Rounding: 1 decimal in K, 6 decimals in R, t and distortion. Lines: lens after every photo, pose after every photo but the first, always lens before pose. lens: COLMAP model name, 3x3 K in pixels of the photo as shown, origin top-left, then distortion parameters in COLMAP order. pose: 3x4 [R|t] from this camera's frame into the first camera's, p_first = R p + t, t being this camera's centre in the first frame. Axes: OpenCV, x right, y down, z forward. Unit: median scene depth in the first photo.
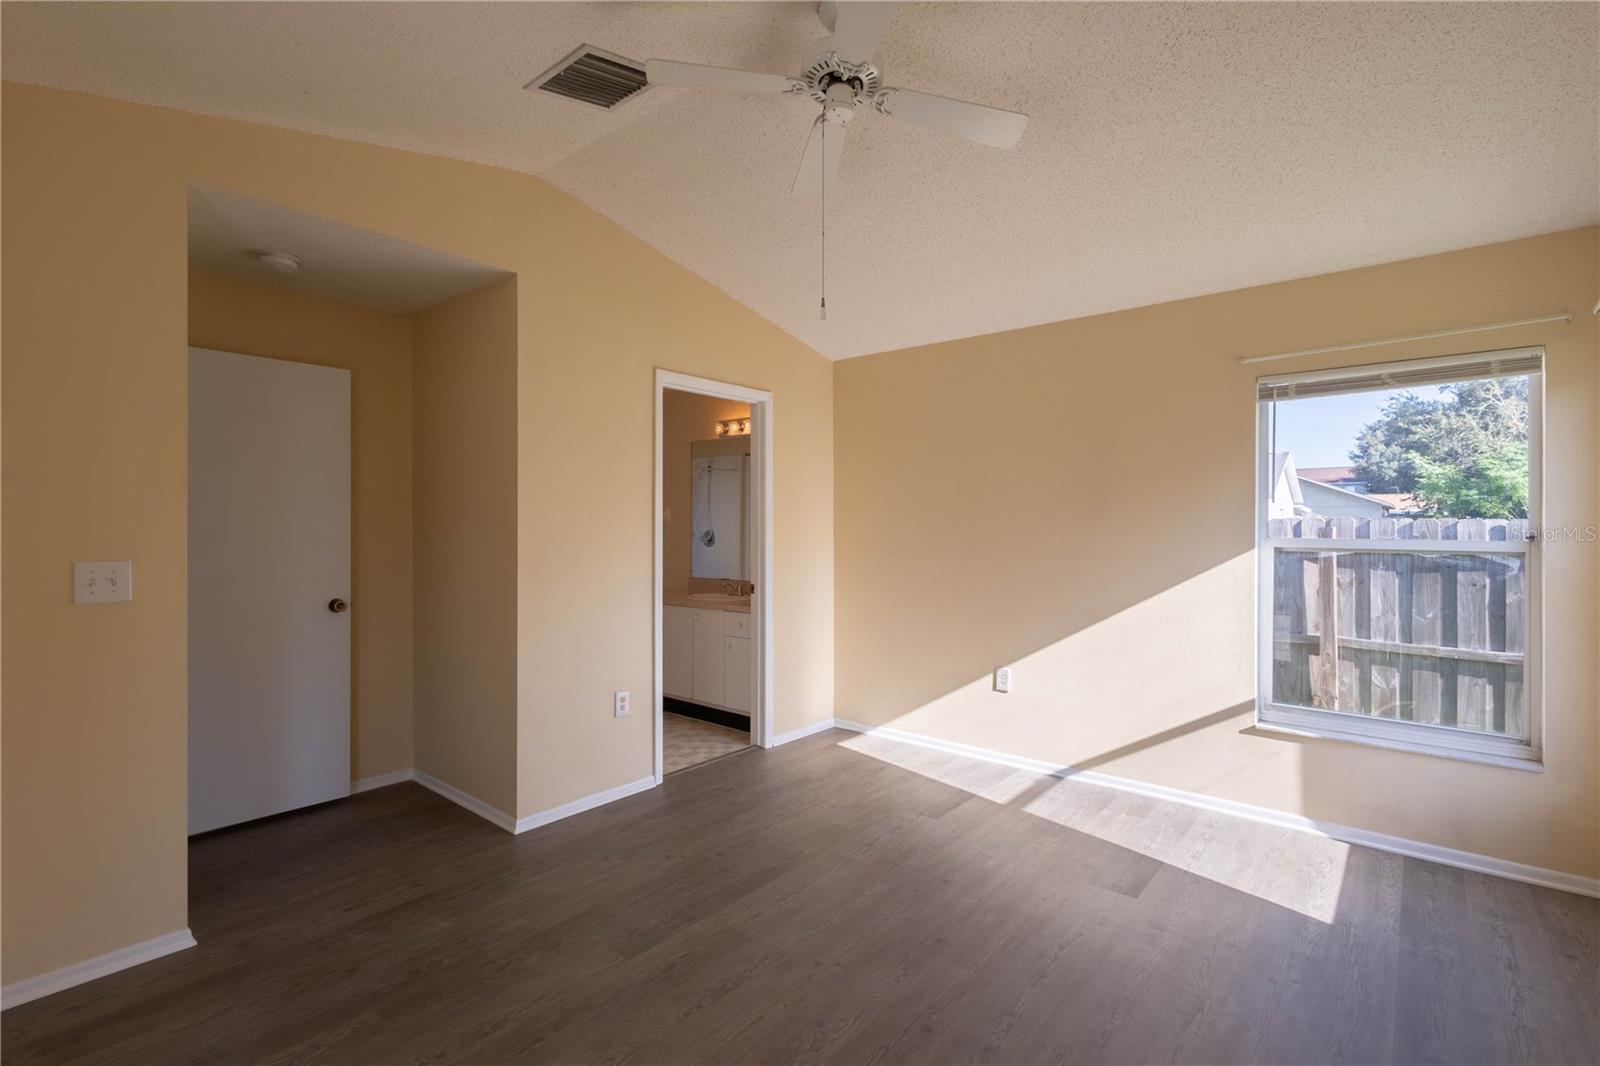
lens RADIAL K [[736.0, 0, 796.3], [0, 736.0, 533.5], [0, 0, 1]] dist [0.008836, -0.002133]
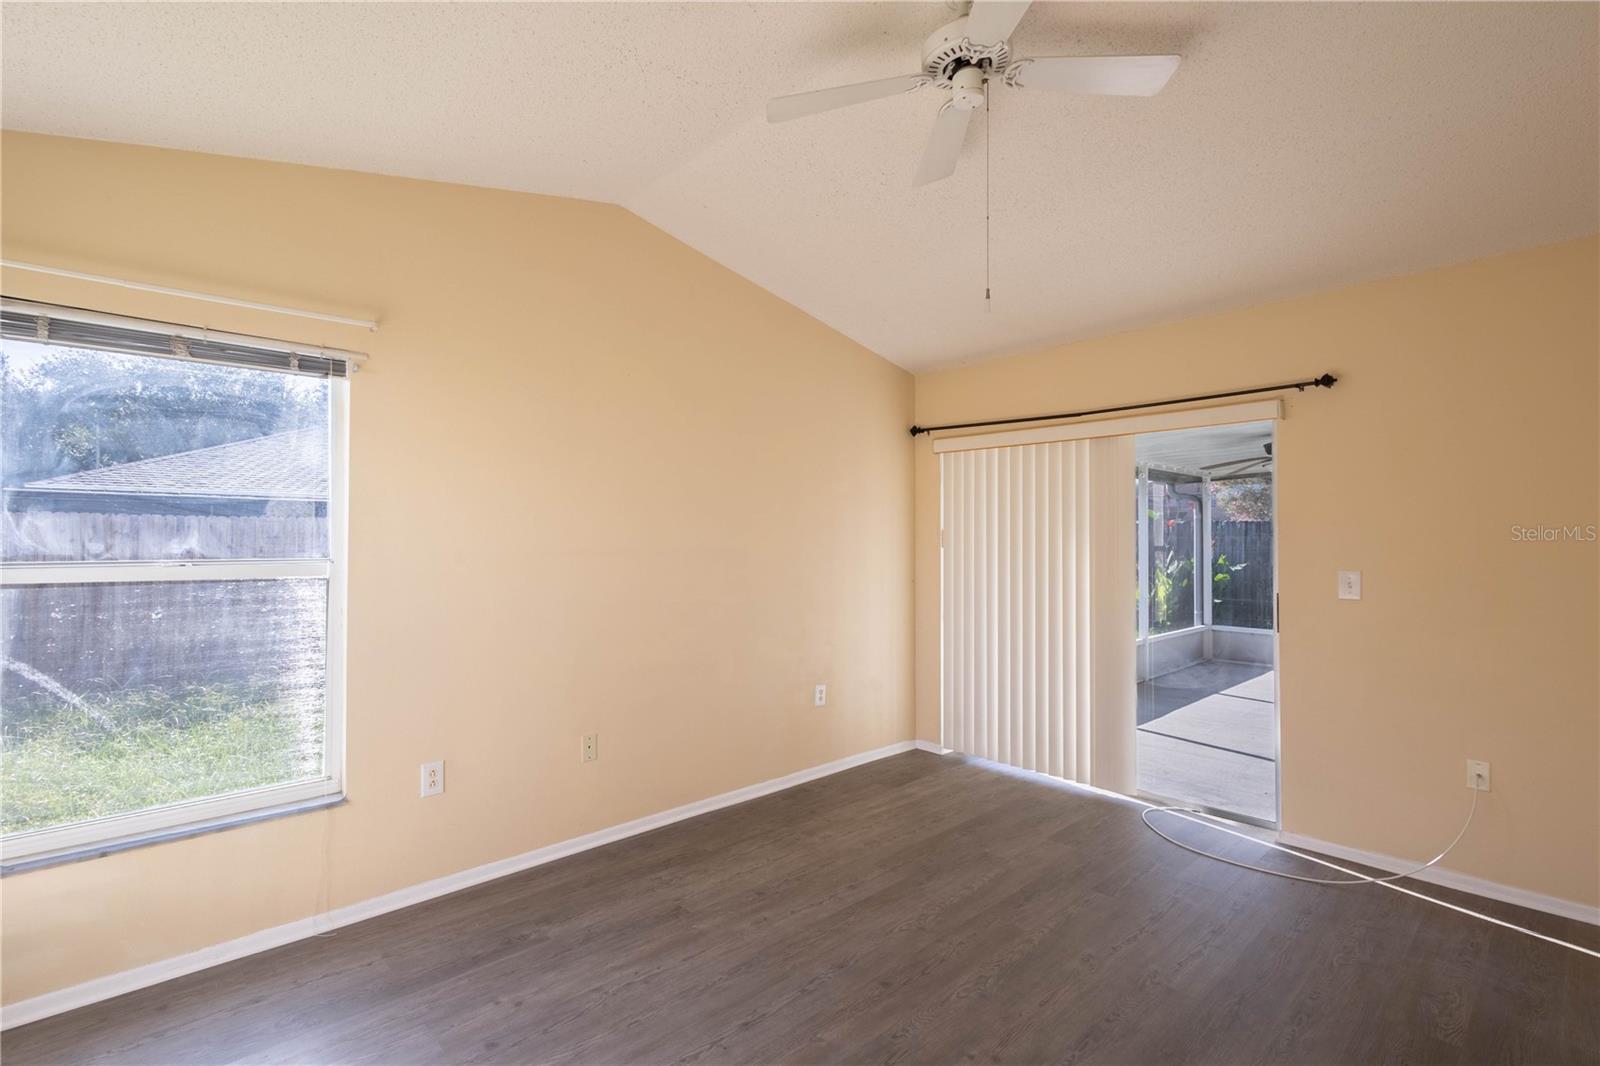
lens RADIAL K [[736.0, 0, 795.4], [0, 736.0, 539.2], [0, 0, 1]] dist [0.008836, -0.002133]
pose [[-0.992442, -0.002910, 0.122680, 0.107809], [-0.002297, 0.999984, 0.005140, -0.012517], [-0.122693, 0.004820, -0.992433, 1.270213]]
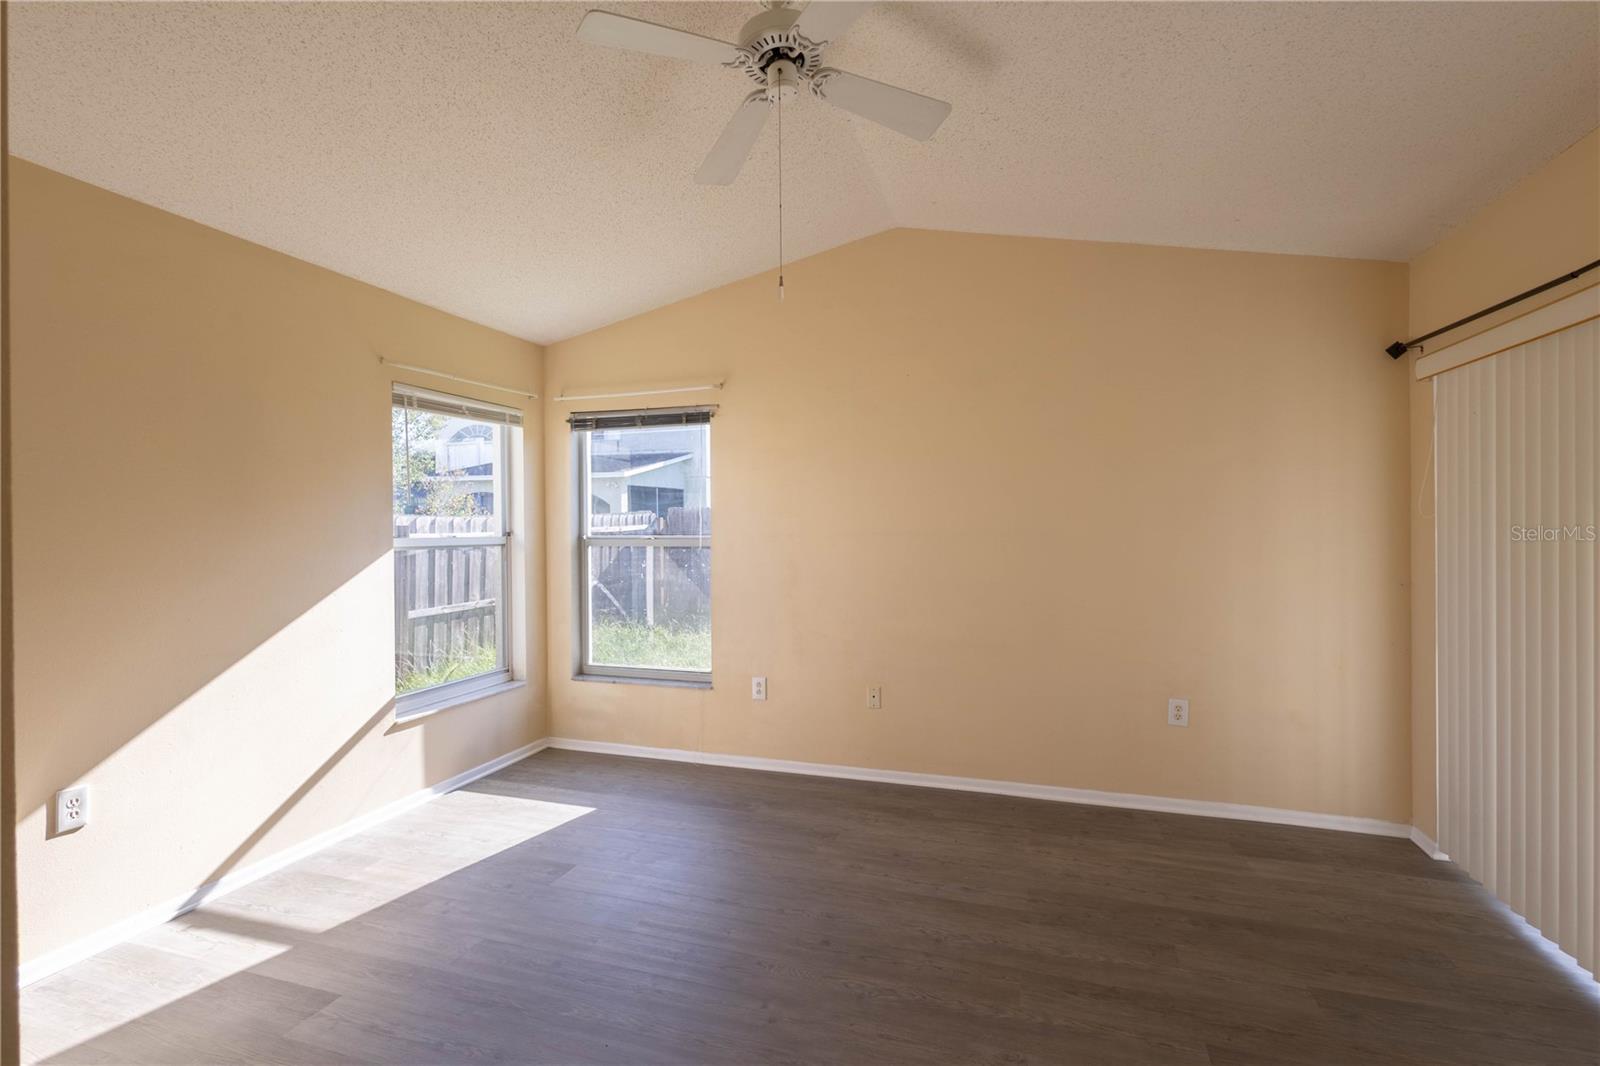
lens RADIAL K [[736.0, 0, 789.5], [0, 736.0, 533.8], [0, 0, 1]] dist [0.008836, -0.002133]
pose [[-0.367366, -0.011110, 0.930010, -0.537266], [0.014019, 0.999749, 0.017481, -0.011118], [-0.929971, 0.019460, -0.367118, 0.880826]]
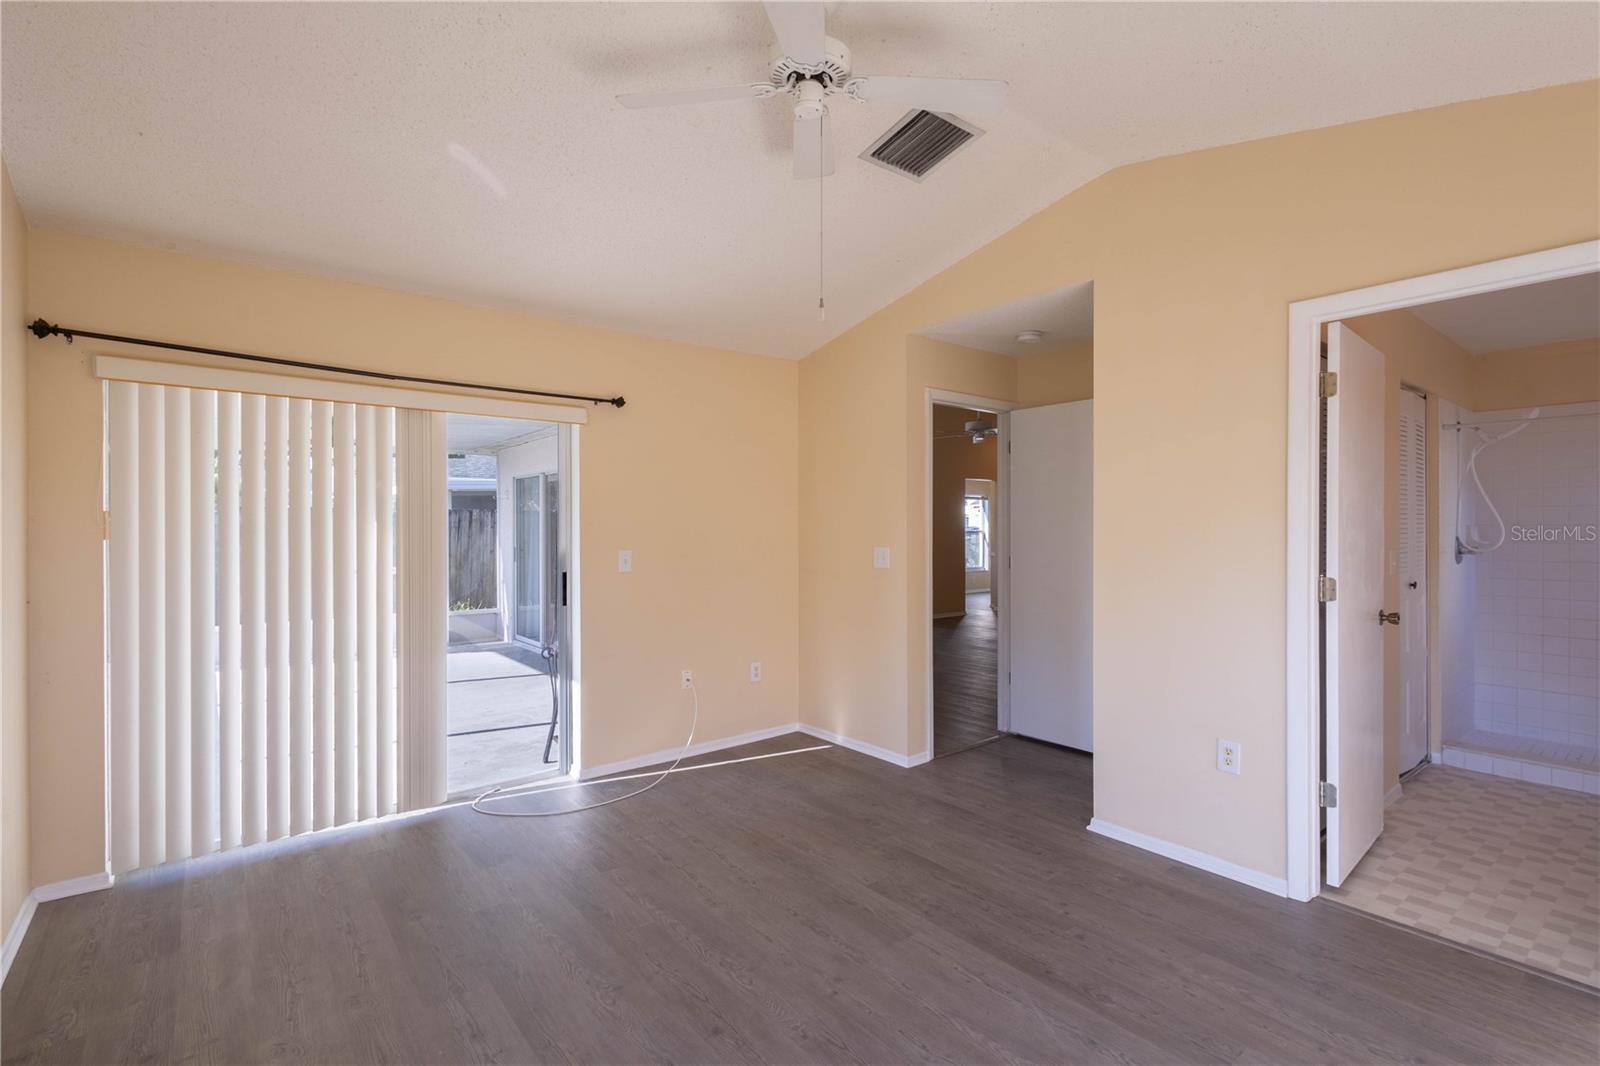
lens RADIAL K [[736.0, 0, 803.9], [0, 736.0, 527.2], [0, 0, 1]] dist [0.008836, -0.002133]
pose [[-0.191937, -0.001541, -0.981406, 0.676794], [-0.007264, 0.999974, -0.000149, -0.009105], [0.981380, 0.007101, -0.191943, 0.774429]]
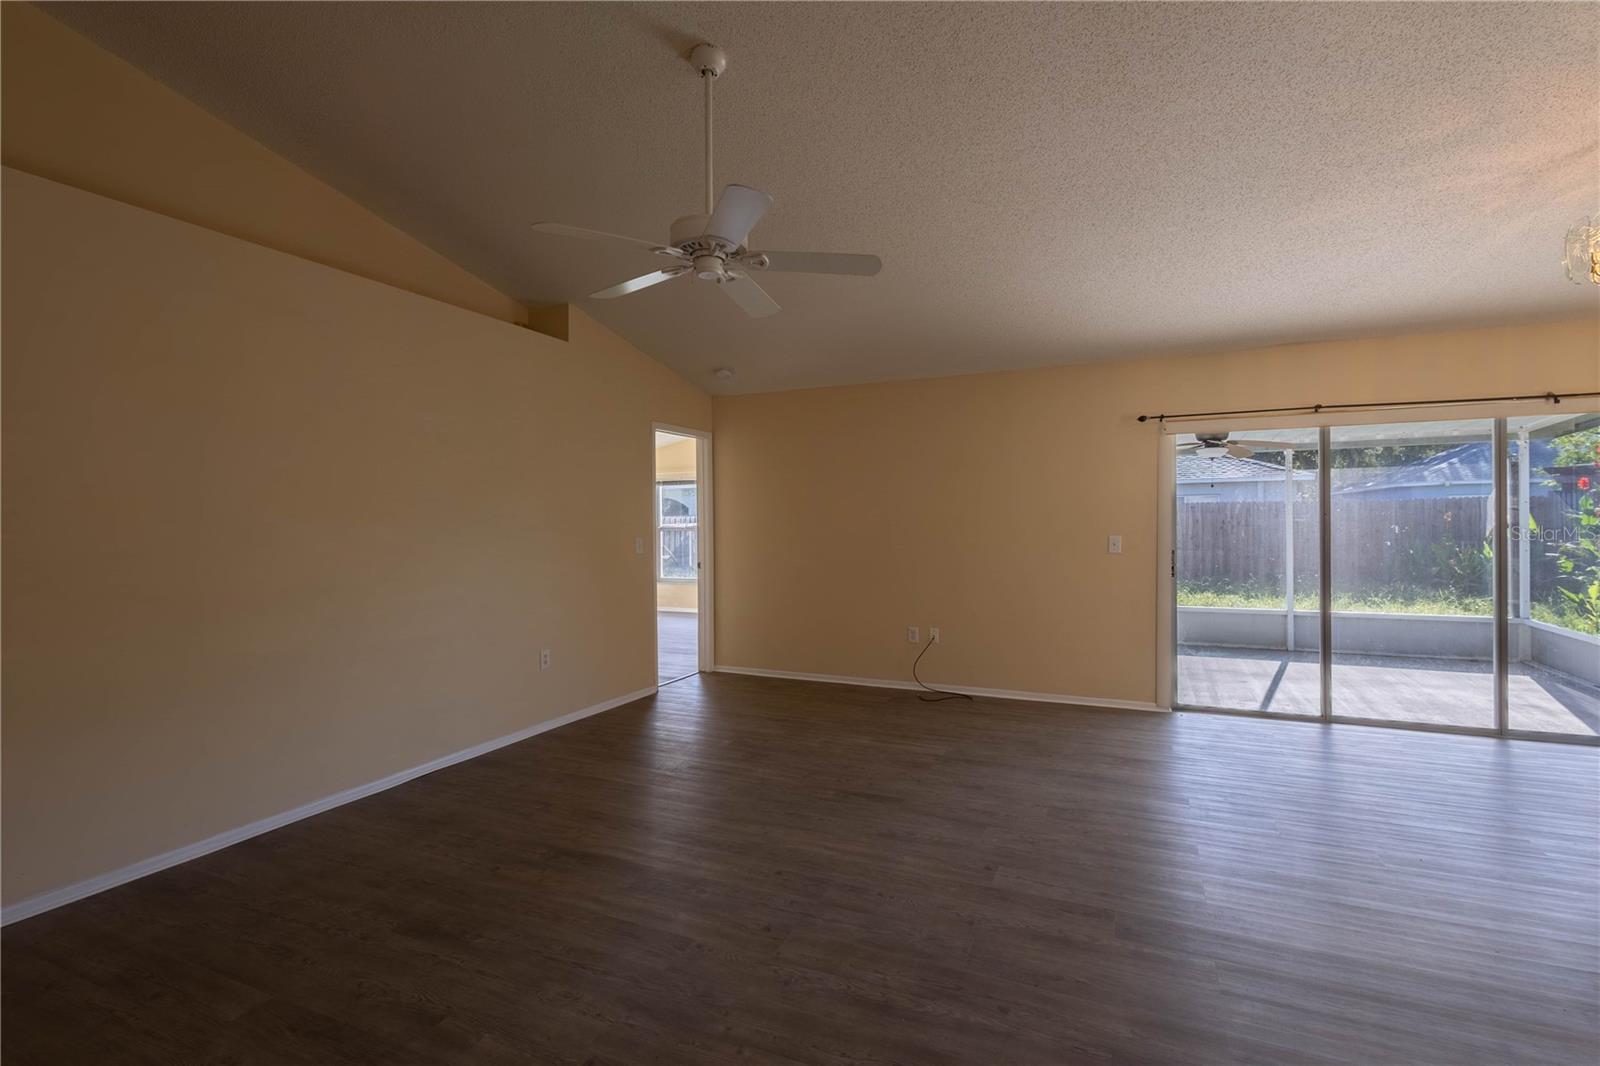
lens RADIAL K [[736.0, 0, 799.8], [0, 736.0, 525.7], [0, 0, 1]] dist [0.008836, -0.002133]
pose [[-0.260139, -0.002873, 0.965567, -2.624163], [0.018302, 0.999801, 0.007906, -0.012277], [-0.965398, 0.019729, -0.260035, 0.991919]]
